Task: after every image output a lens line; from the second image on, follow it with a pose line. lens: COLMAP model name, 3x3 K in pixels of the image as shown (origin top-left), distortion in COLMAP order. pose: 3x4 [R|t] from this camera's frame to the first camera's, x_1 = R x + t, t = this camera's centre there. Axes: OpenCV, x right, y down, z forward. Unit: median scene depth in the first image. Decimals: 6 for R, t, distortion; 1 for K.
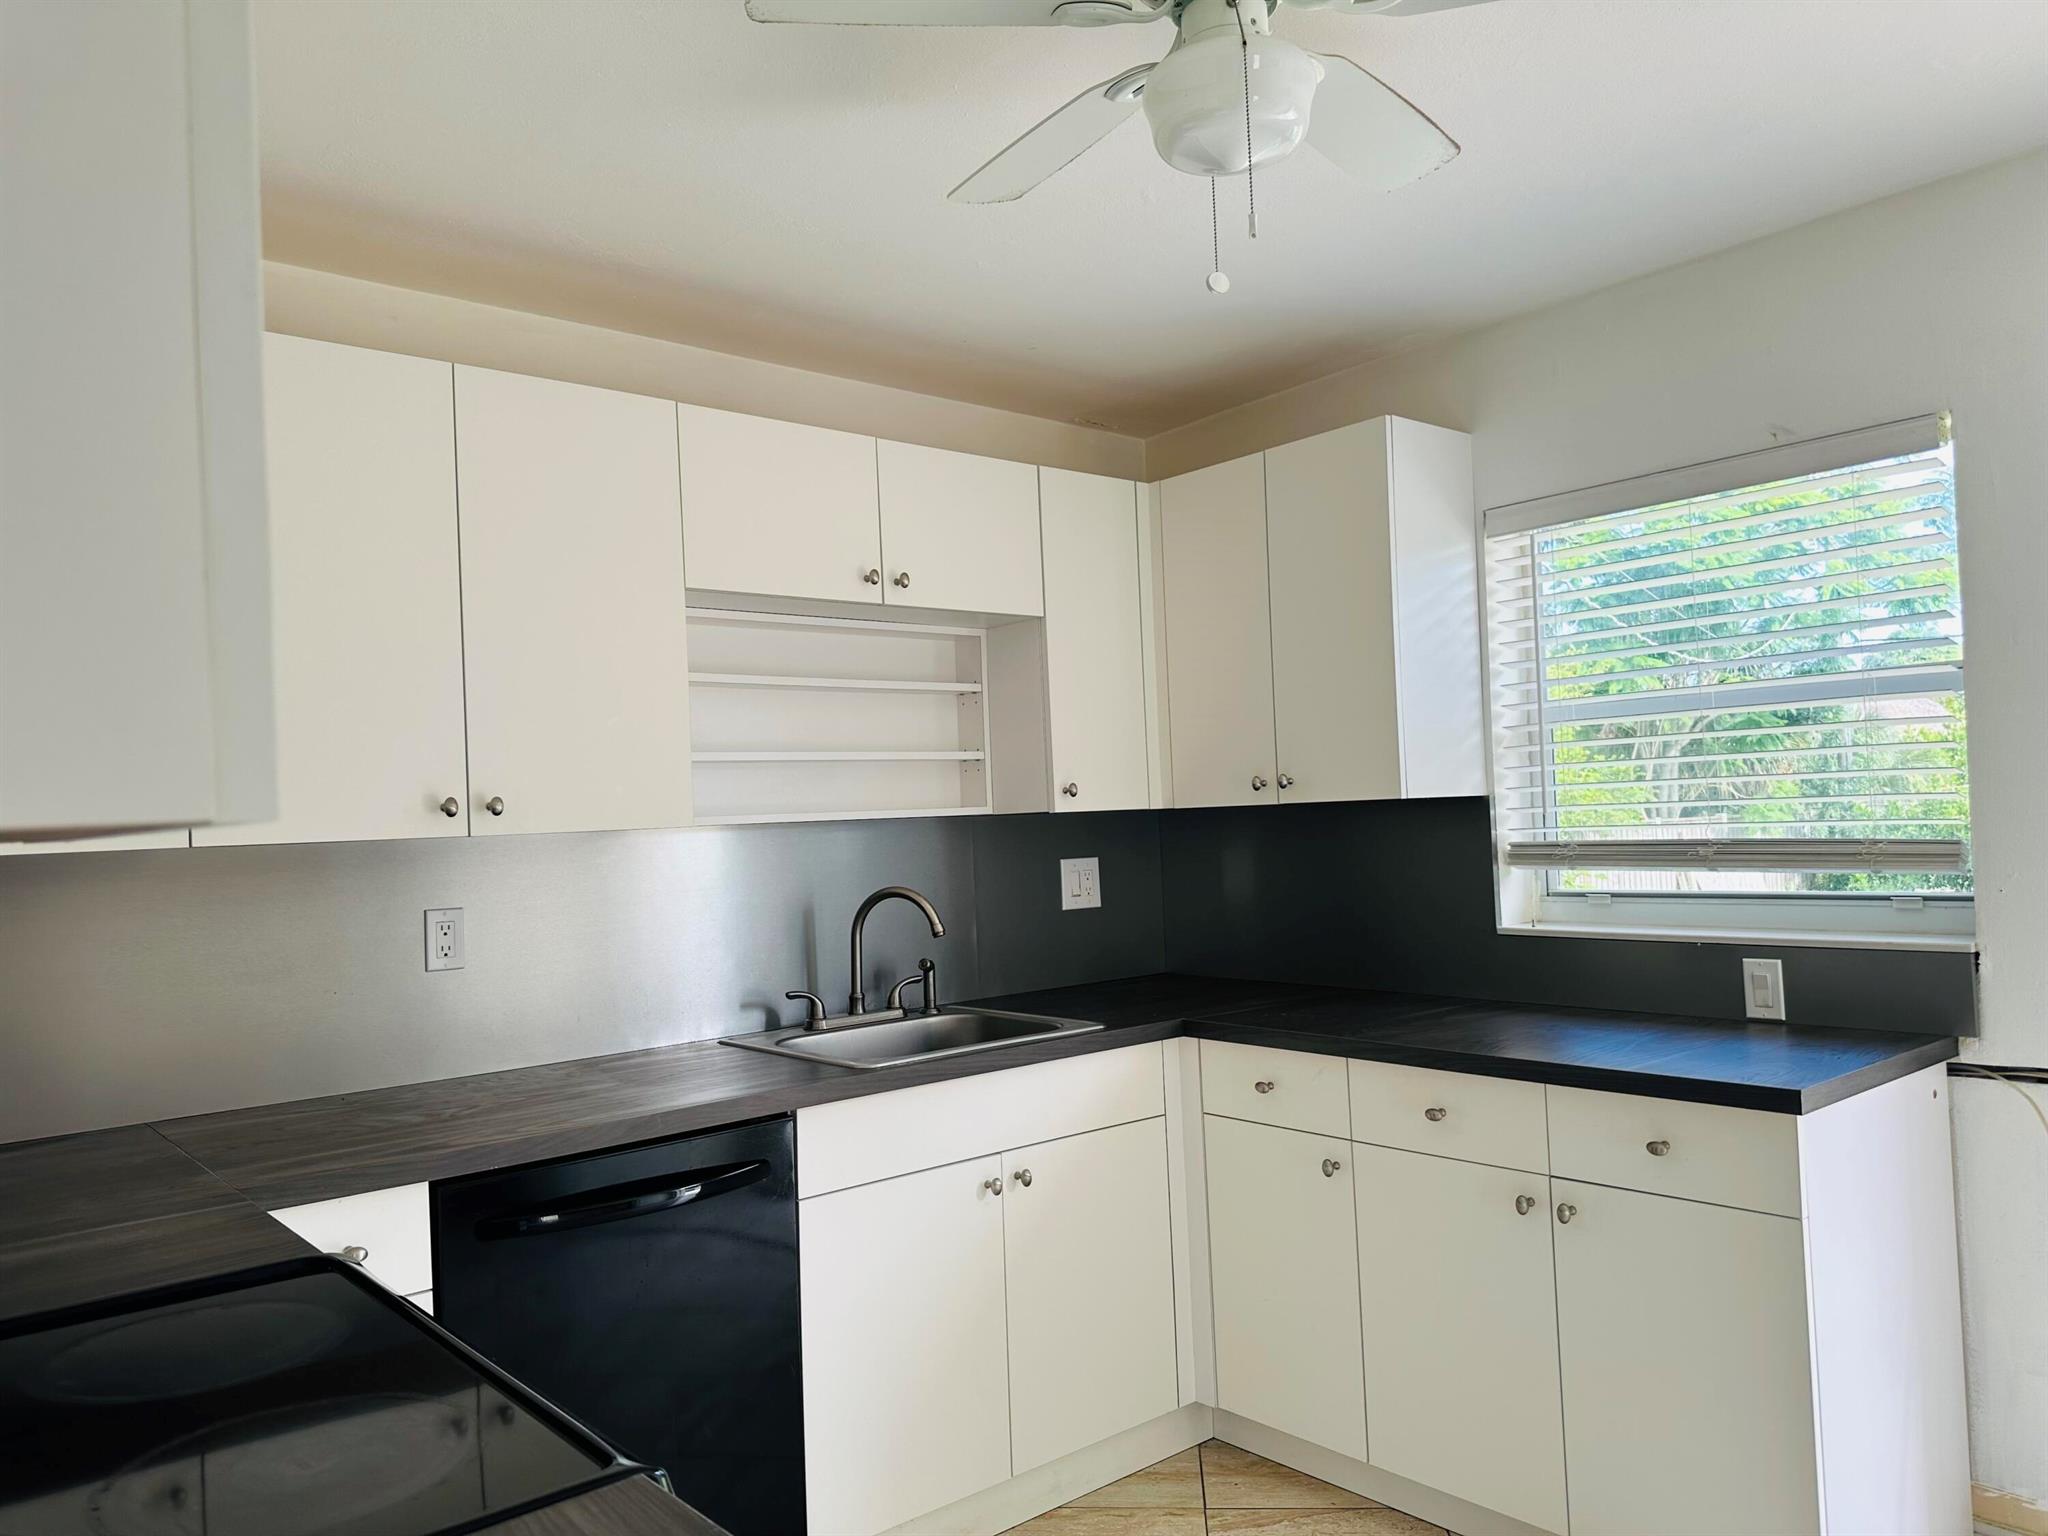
lens RADIAL K [[1414.6, 0, 1019.0], [0, 1414.6, 778.0], [0, 0, 1]] dist [0.181847, -0.368291]
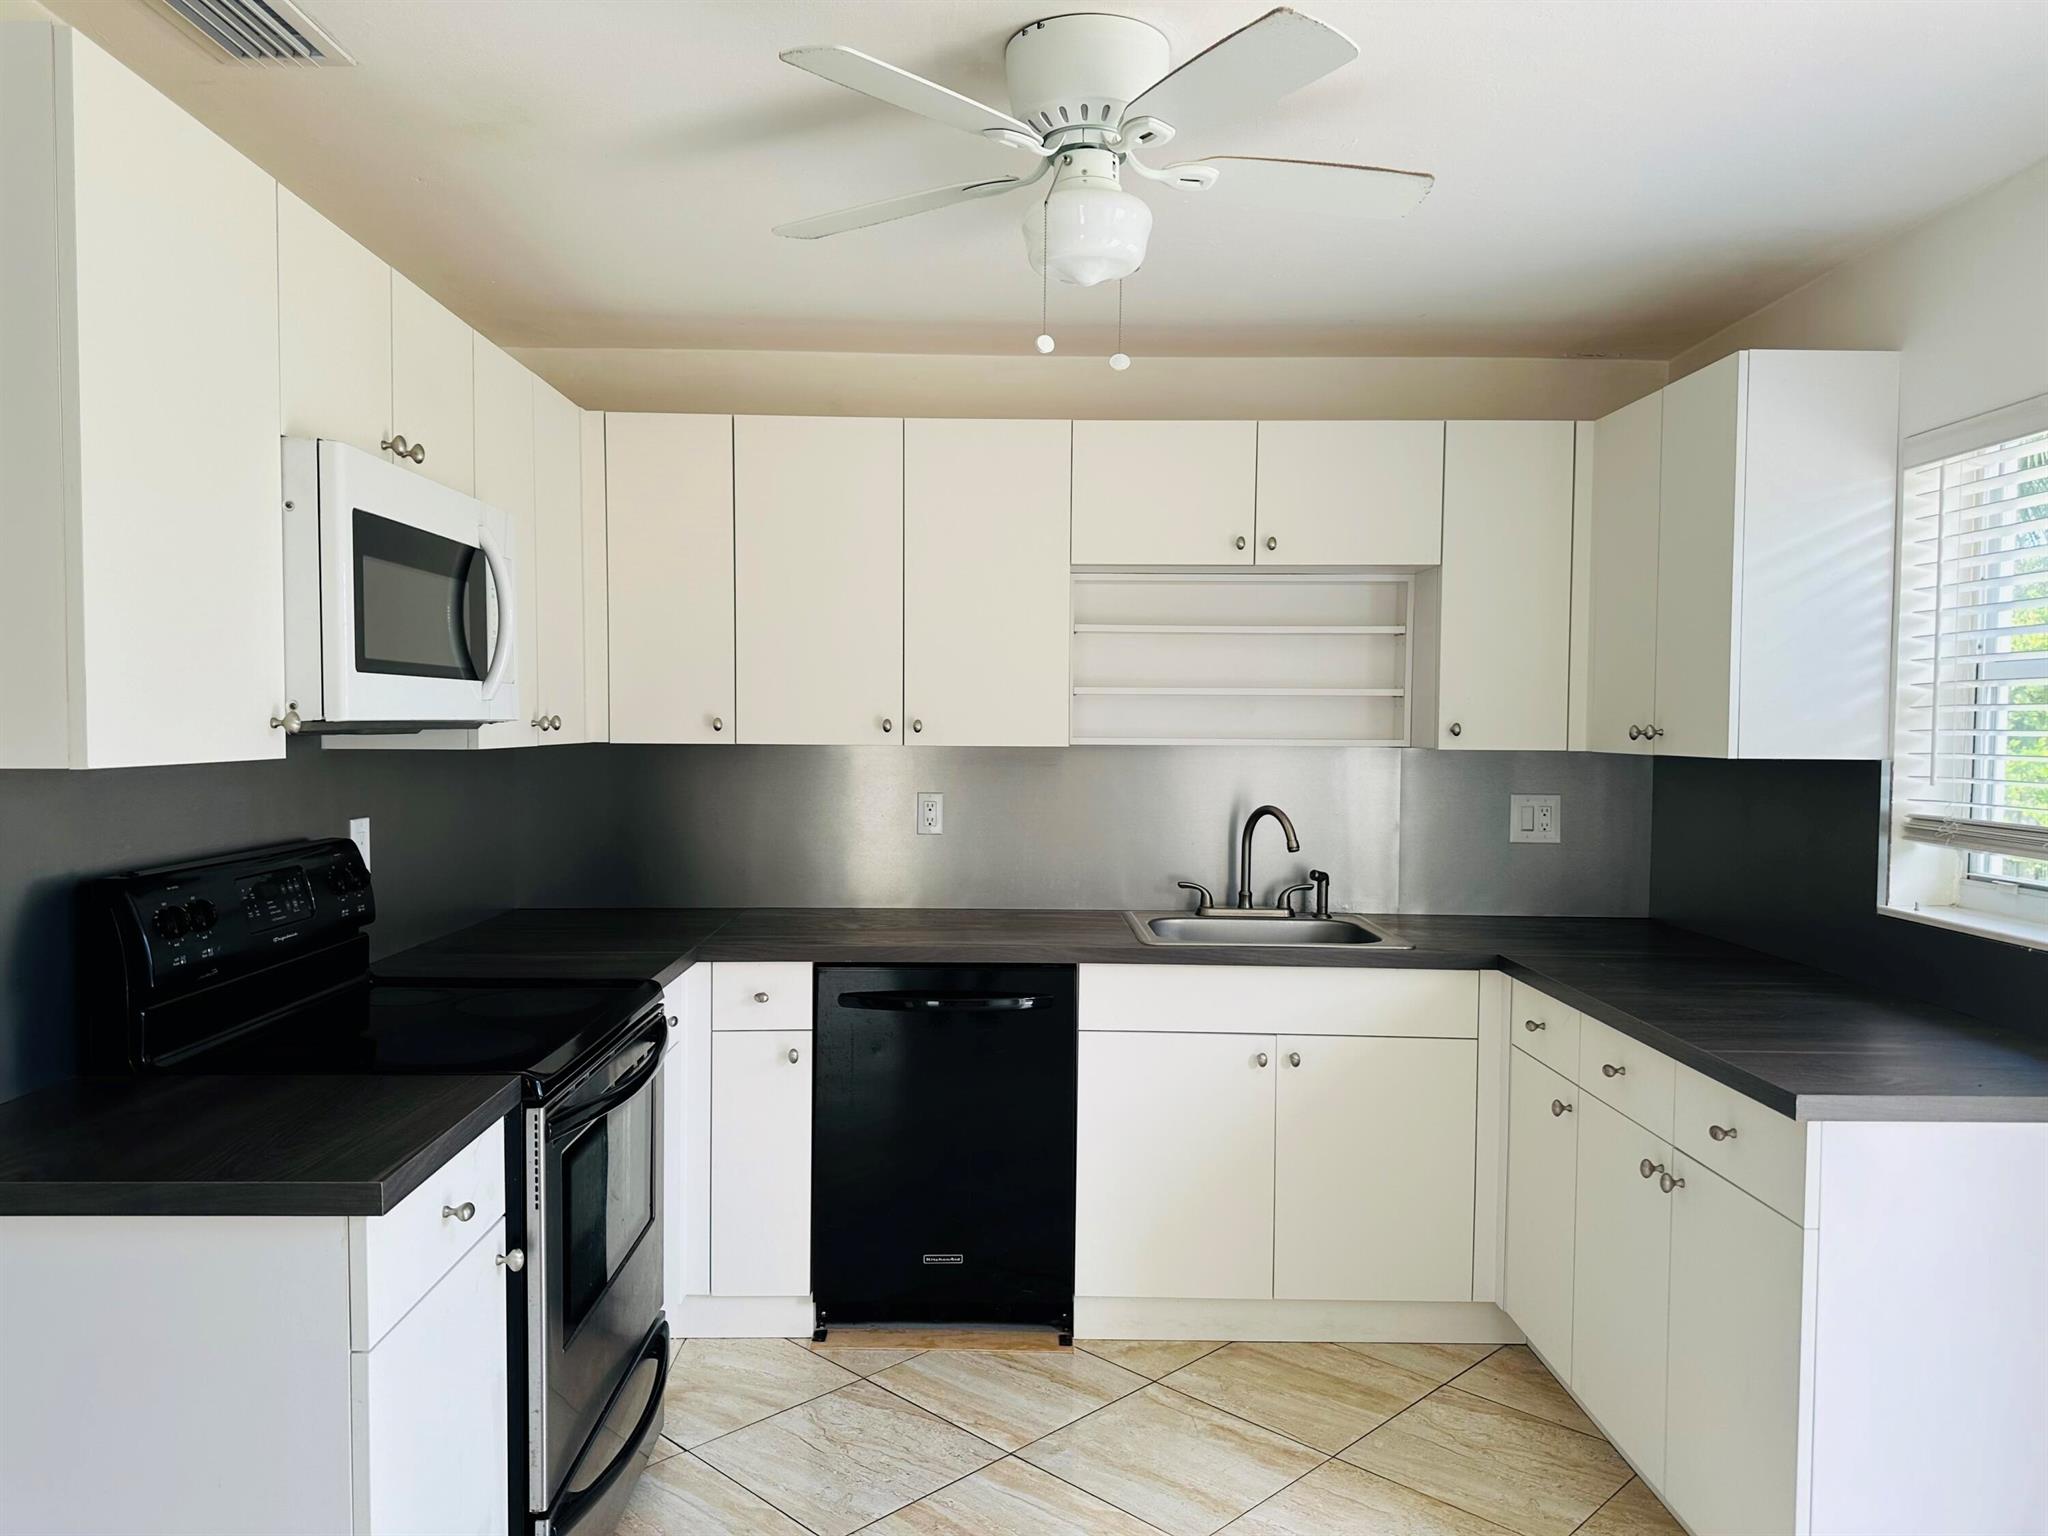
lens RADIAL K [[1414.6, 0, 1019.0], [0, 1414.6, 778.0], [0, 0, 1]] dist [0.181847, -0.368291]
pose [[0.768871, 0.073112, -0.635210, 0.485826], [-0.022381, 0.995910, 0.087537, -0.043516], [0.639012, -0.053088, 0.767362, -0.033459]]
